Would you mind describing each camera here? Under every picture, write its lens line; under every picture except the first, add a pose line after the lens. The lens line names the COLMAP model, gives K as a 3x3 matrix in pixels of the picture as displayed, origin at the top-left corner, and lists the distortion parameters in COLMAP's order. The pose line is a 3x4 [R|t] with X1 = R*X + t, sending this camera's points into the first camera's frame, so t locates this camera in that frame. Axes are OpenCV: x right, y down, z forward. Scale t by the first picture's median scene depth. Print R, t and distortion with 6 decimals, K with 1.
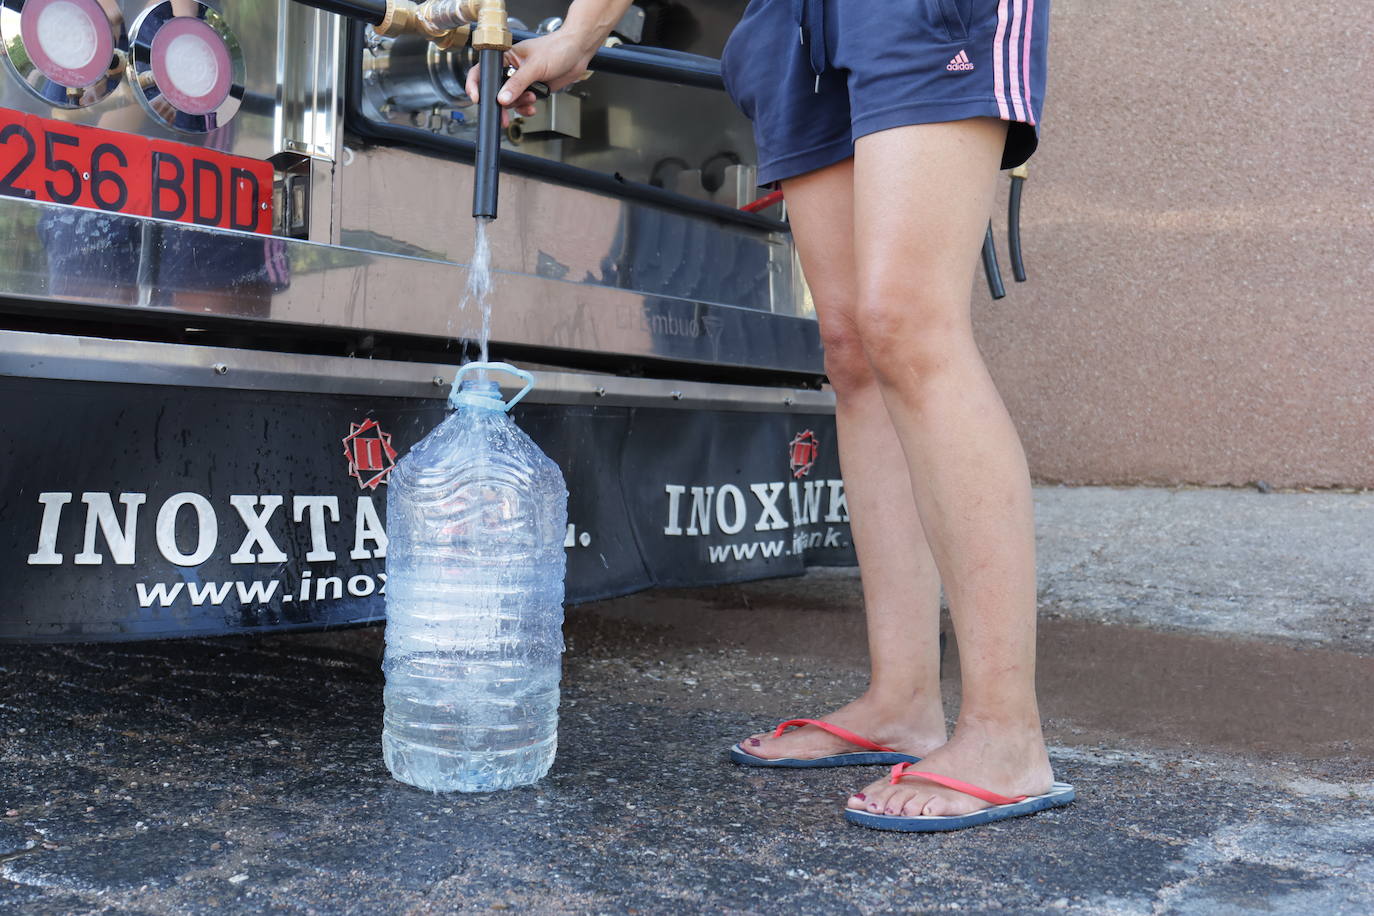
lens RADIAL K [[1501.1, 0, 687.0], [0, 1501.1, 458.0], [0, 0, 1]] dist [-0.137808, 0.172245]
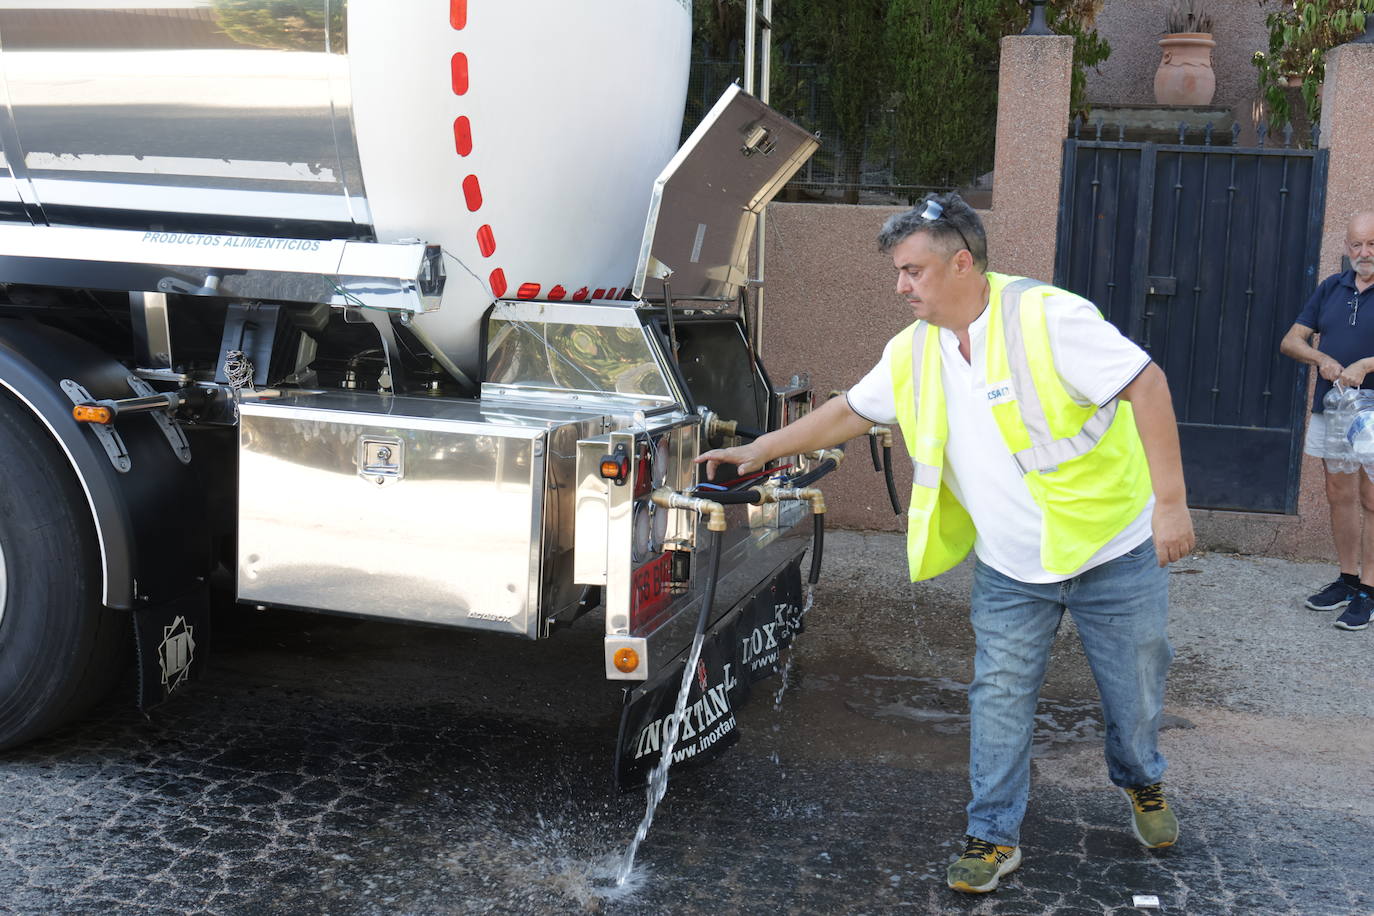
lens RADIAL K [[1511.0, 0, 680.9], [0, 1511.0, 447.6], [0, 0, 1]] dist [-0.138578, 0.169215]
pose [[0.937651, -0.024270, 0.346730, -0.764553], [-0.008737, 0.995598, 0.093314, -0.413297], [-0.347468, -0.090526, 0.933312, -0.782197]]
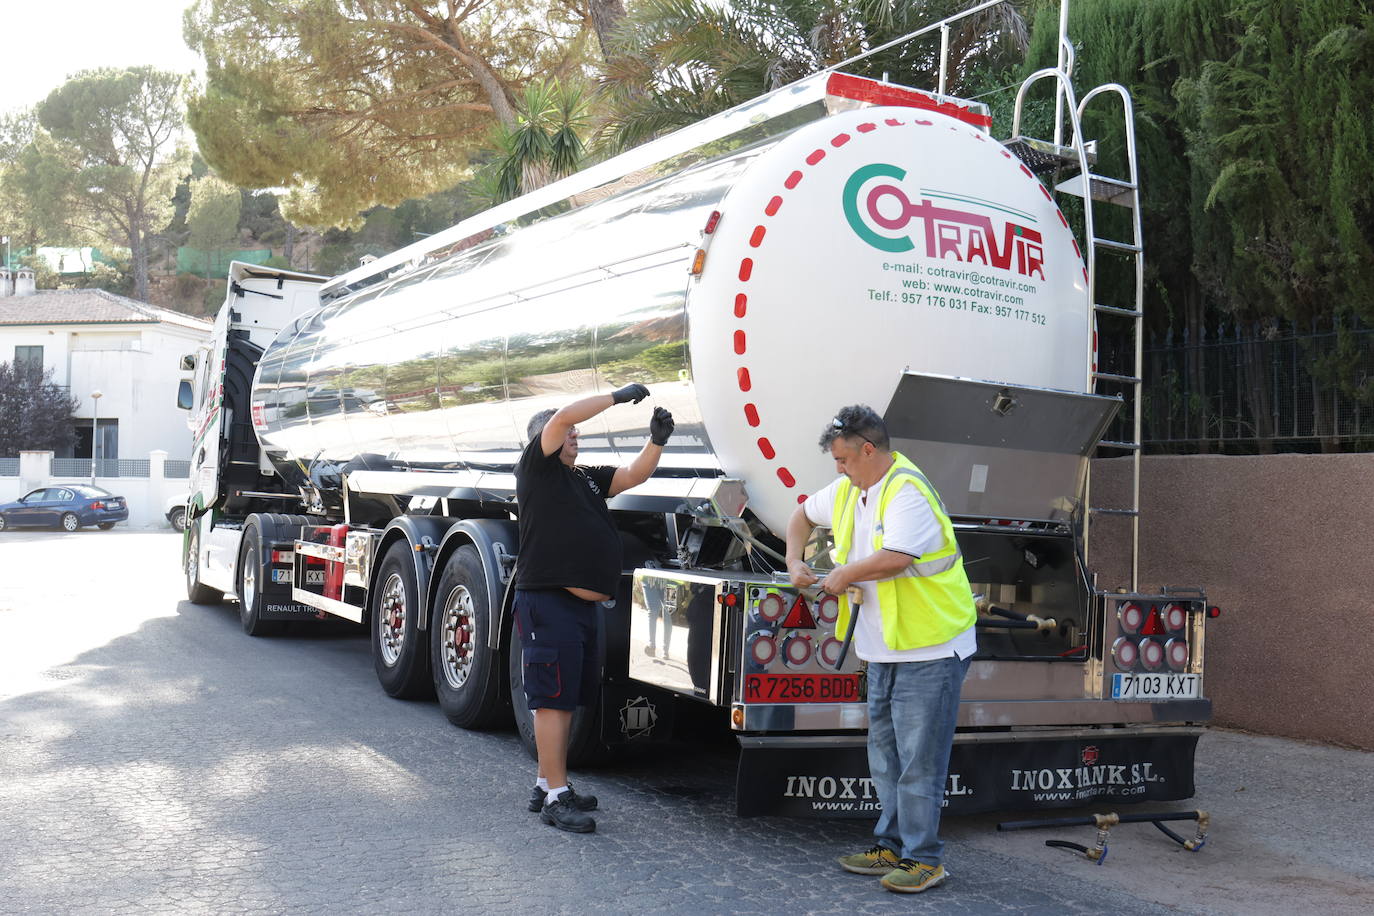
lens RADIAL K [[1508.2, 0, 677.2], [0, 1508.2, 458.9], [0, 0, 1]] dist [-0.130276, 0.148085]
pose [[0.880650, -0.008977, -0.473682, 0.708241], [-0.033859, 0.996071, -0.081827, -0.290345], [0.472555, 0.088099, 0.876886, -1.605582]]
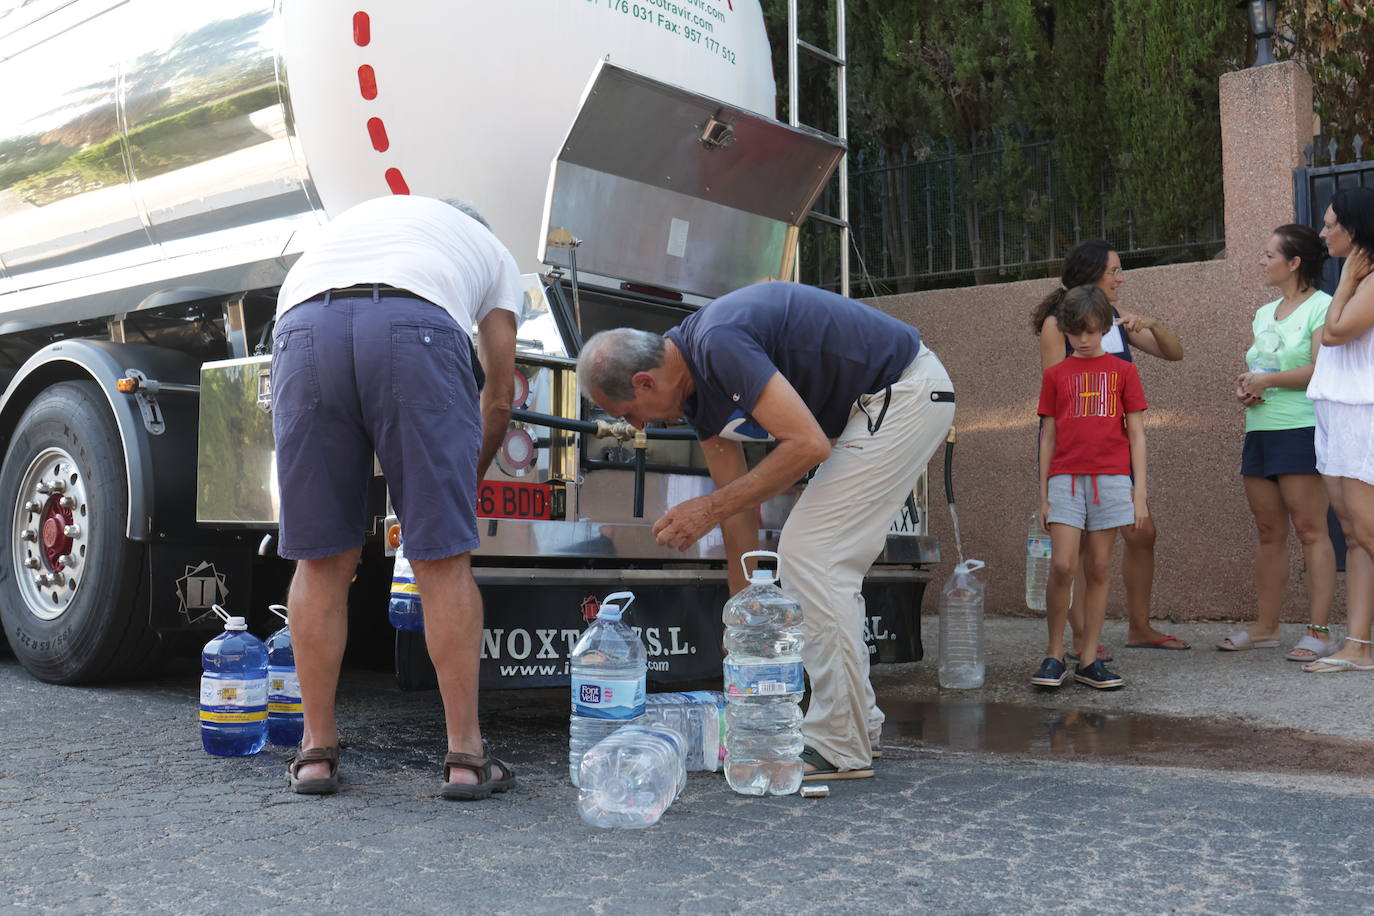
lens RADIAL K [[1501.1, 0, 687.0], [0, 1501.1, 458.0], [0, 0, 1]] dist [-0.137808, 0.172245]
pose [[0.992549, -0.021840, -0.119875, 0.158845], [0.011242, 0.996023, -0.088389, -0.024125], [0.121329, 0.086383, 0.988846, -0.957542]]
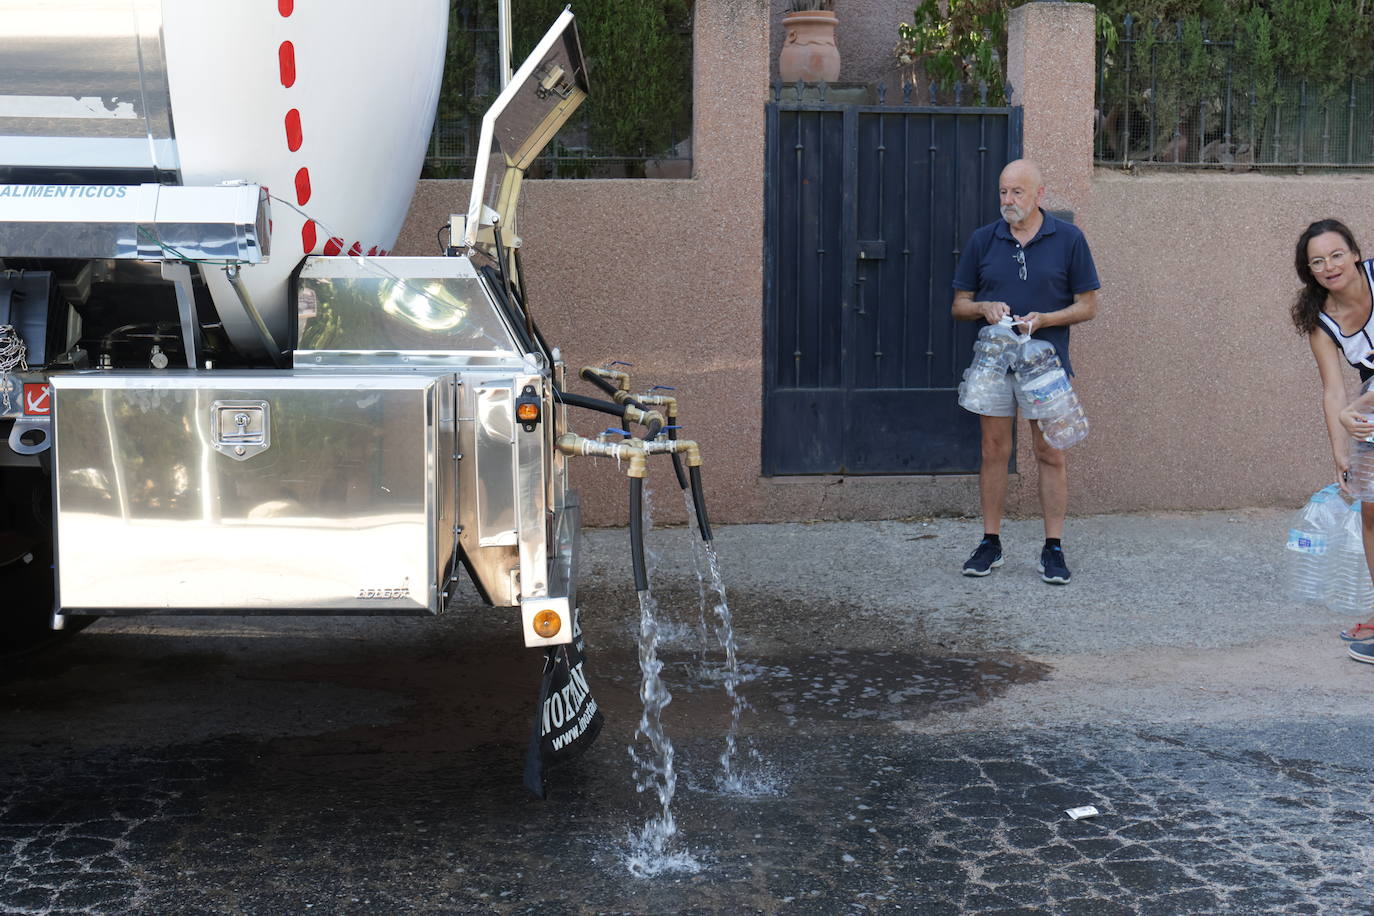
lens RADIAL K [[1644.8, 0, 683.2], [0, 1644.8, 453.0], [0, 0, 1]] dist [-0.111066, 0.142129]
pose [[0.791237, -0.079321, 0.606343, -1.075923], [0.043451, 0.996338, 0.073638, -0.326410], [-0.609963, -0.031919, 0.791786, -0.642762]]
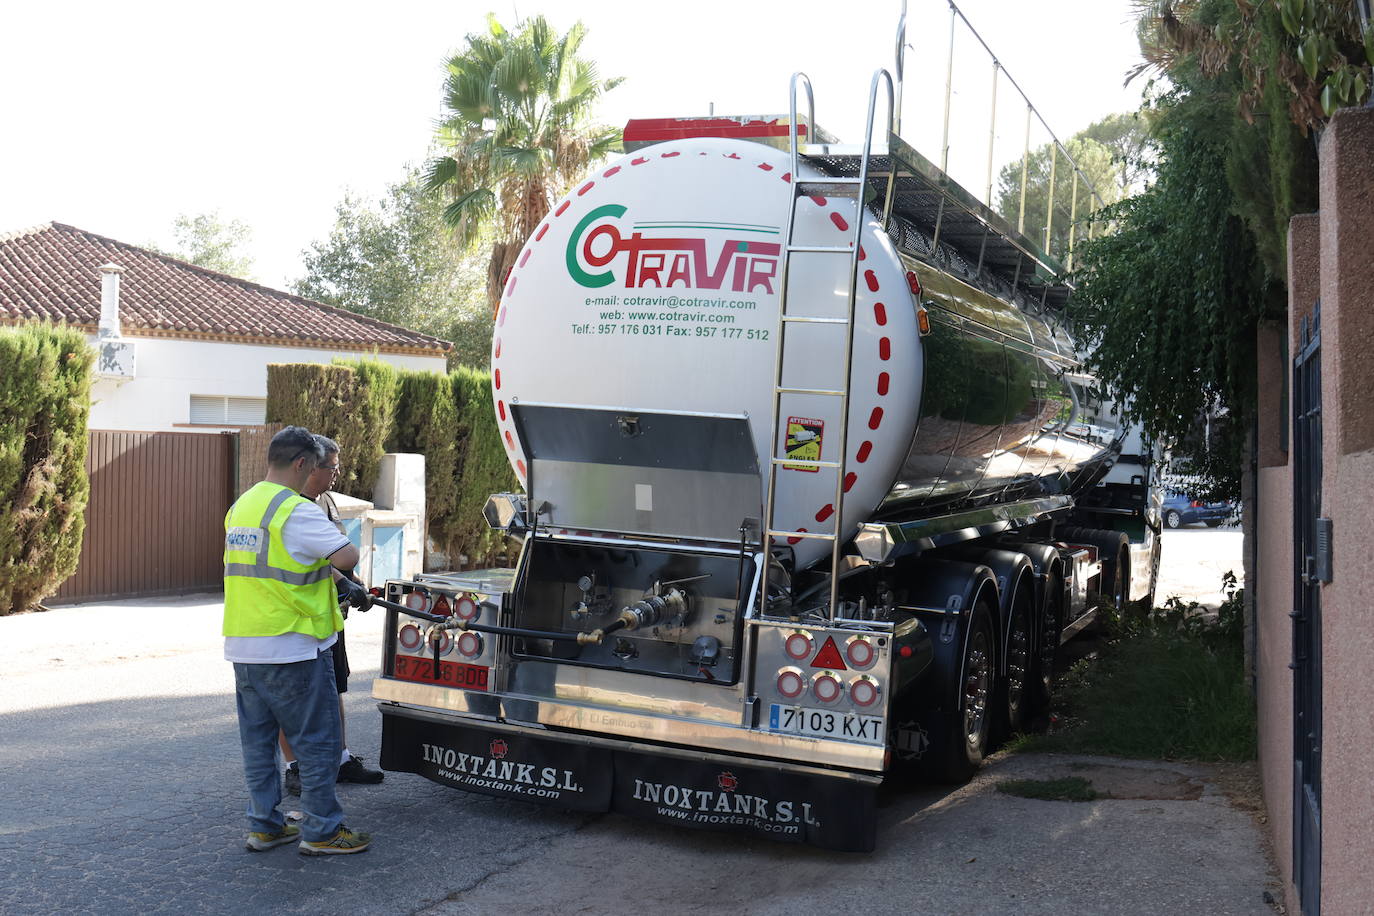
lens RADIAL K [[1508.2, 0, 677.2], [0, 1508.2, 458.9], [0, 0, 1]] dist [-0.130276, 0.148085]
pose [[0.215609, -0.008100, -0.976446, 2.657724], [-0.073389, 0.997003, -0.024475, -0.499706], [0.973718, 0.076938, 0.214369, 0.446385]]
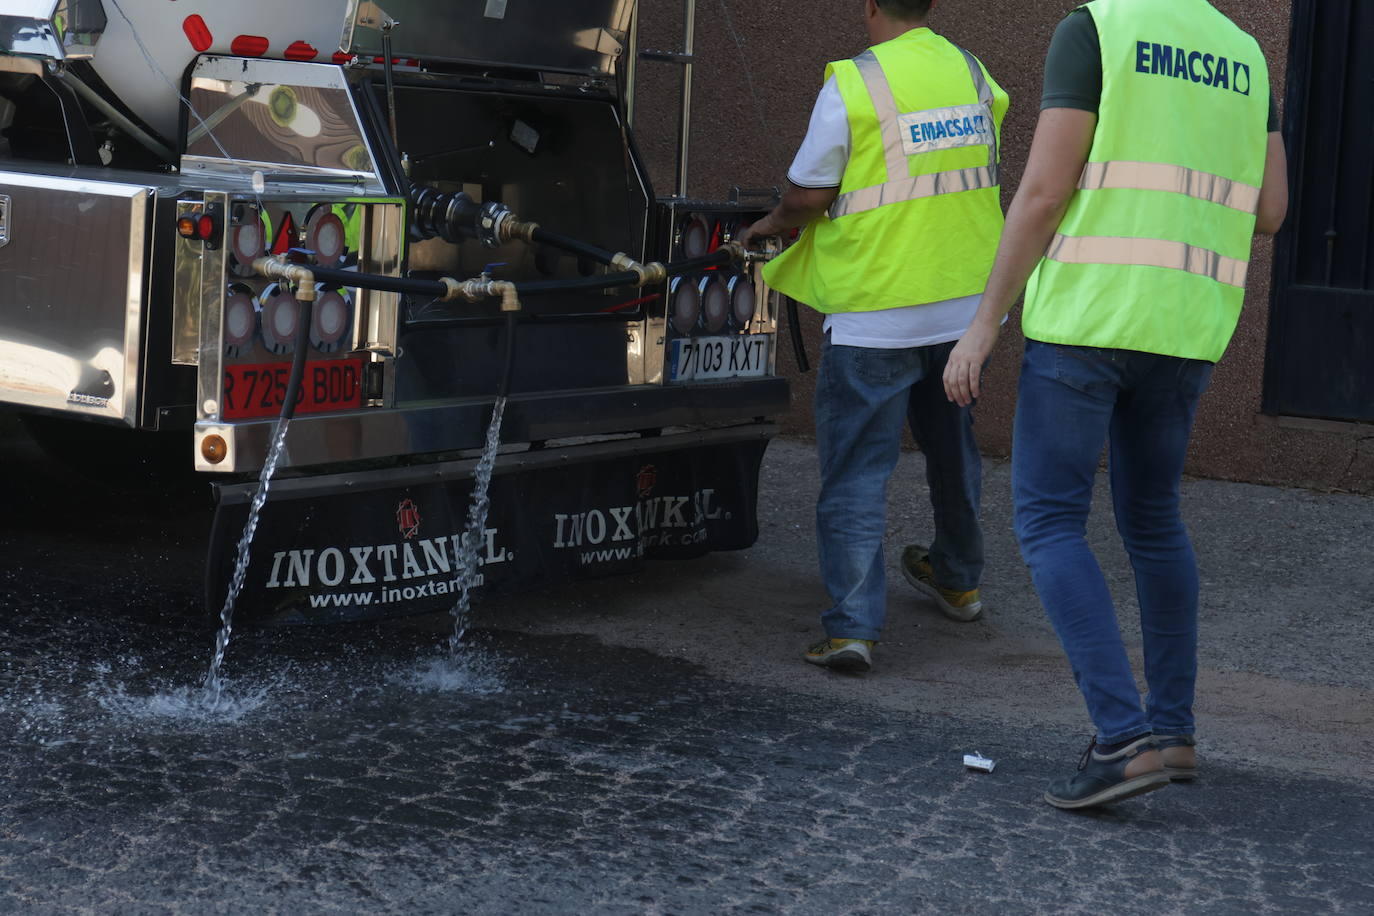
lens RADIAL K [[3040.0, 0, 687.0], [0, 3040.0, 458.0], [0, 0, 1]] dist [0.127502, -0.387617]
pose [[0.994467, 0.023522, 0.102380, -0.194963], [-0.032987, 0.995234, 0.091763, -0.320284], [-0.099734, -0.094633, 0.990504, -2.007512]]
